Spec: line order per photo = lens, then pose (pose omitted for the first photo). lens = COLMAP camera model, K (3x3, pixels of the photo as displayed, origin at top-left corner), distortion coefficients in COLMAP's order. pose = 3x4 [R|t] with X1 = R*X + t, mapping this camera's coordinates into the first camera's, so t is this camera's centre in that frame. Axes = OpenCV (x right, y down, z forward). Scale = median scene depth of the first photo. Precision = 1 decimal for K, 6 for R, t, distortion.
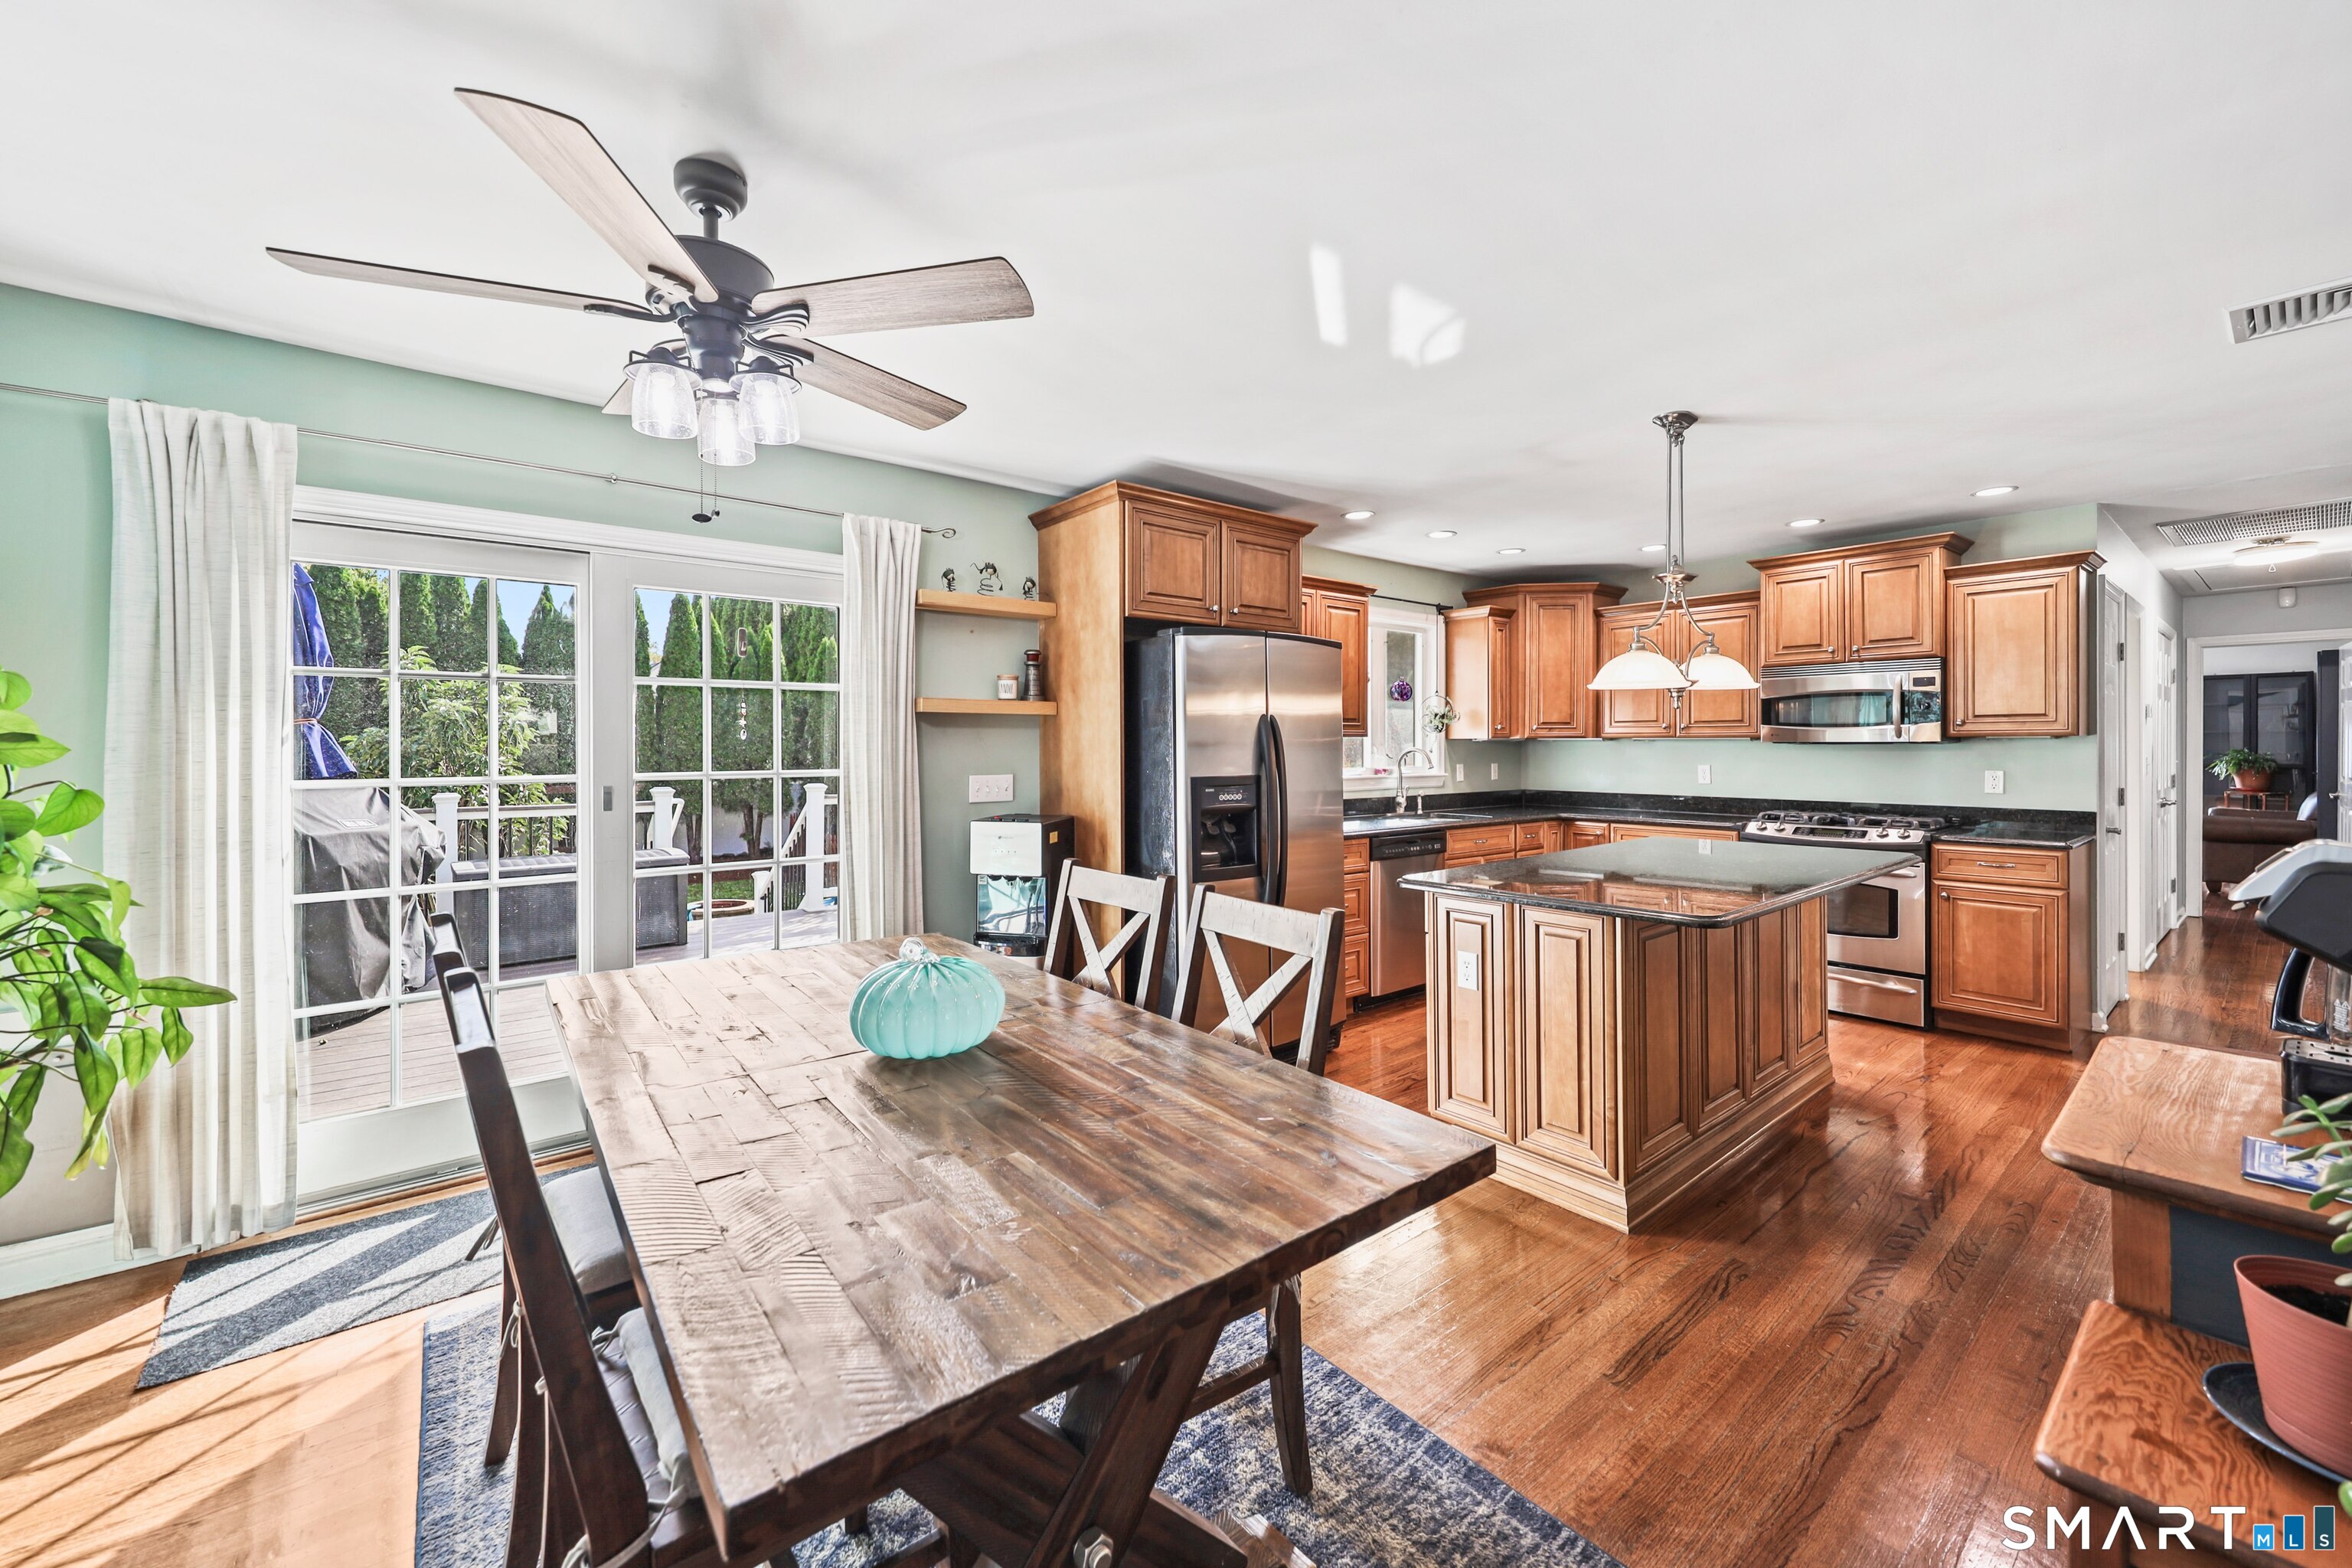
lens RADIAL K [[899.6, 0, 1161.8], [0, 899.6, 755.3], [0, 0, 1]] dist [0.005971, -0.001353]
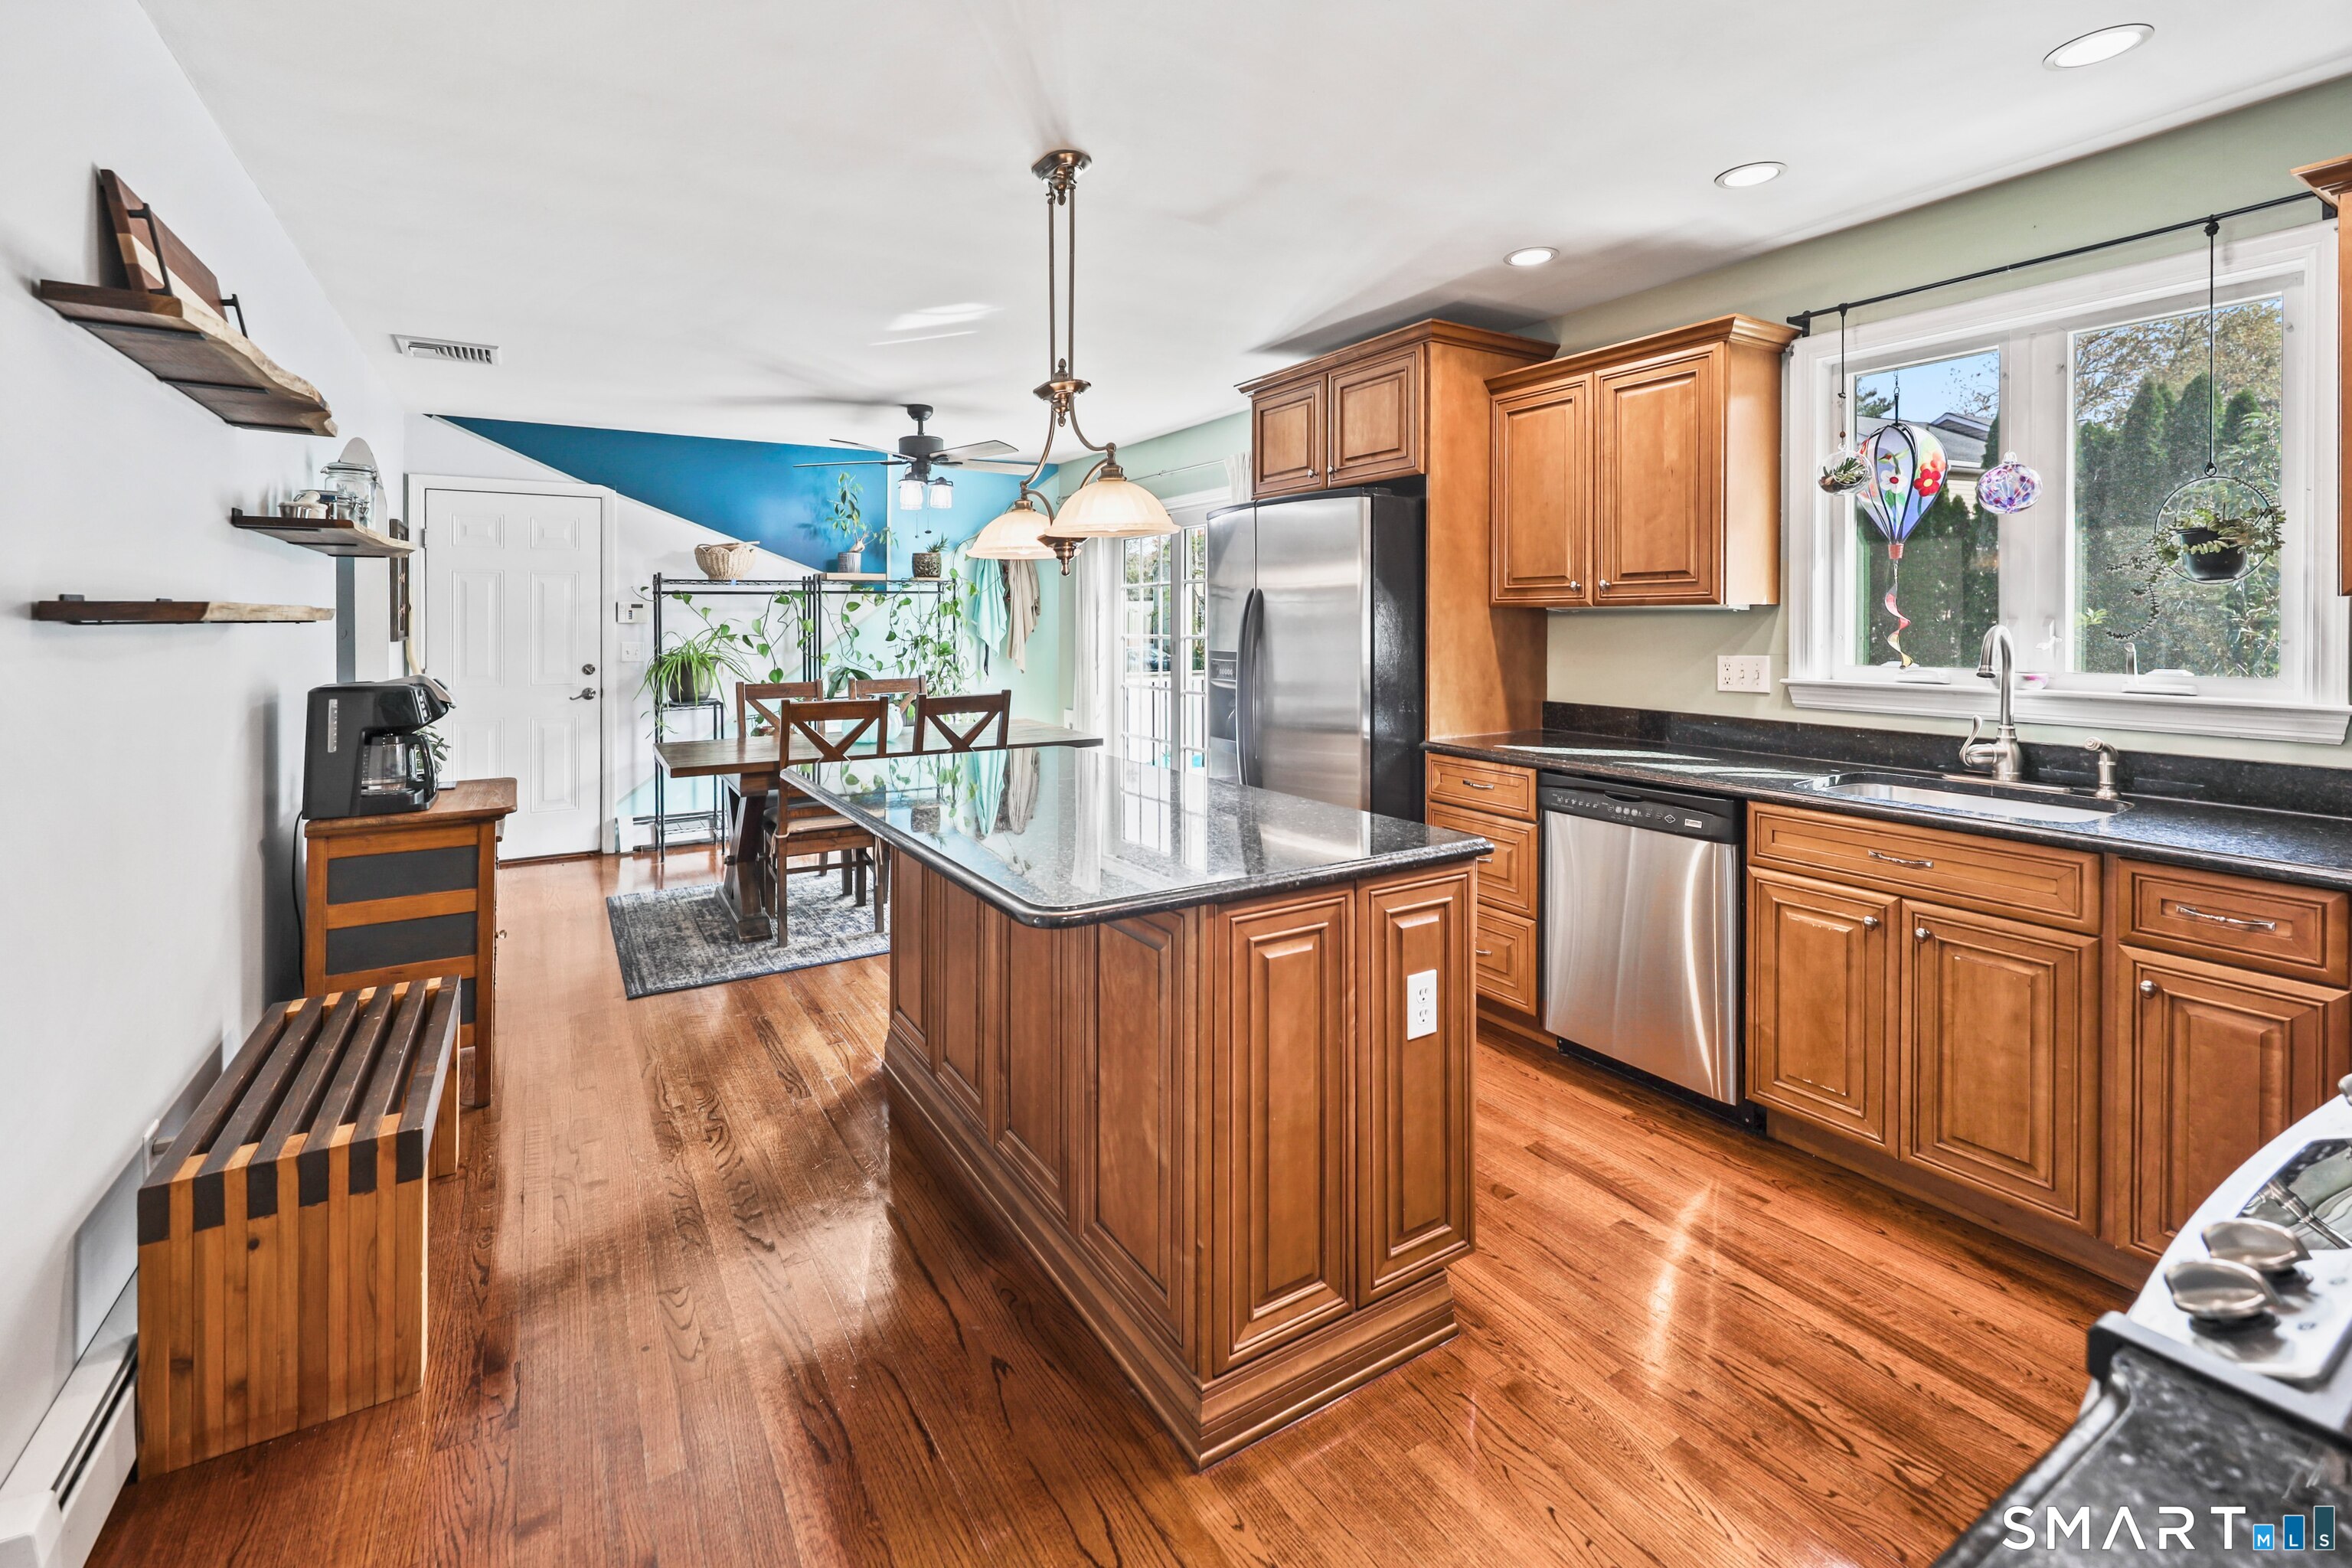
lens RADIAL K [[1012.4, 0, 1198.3], [0, 1012.4, 625.2], [0, 0, 1]] dist [0.002139, 0.000060]
pose [[-0.091489, 0.013616, -0.995713, 0.991644], [-0.002696, 0.999899, 0.013921, -0.017588], [0.995802, 0.003958, -0.091443, 0.864883]]
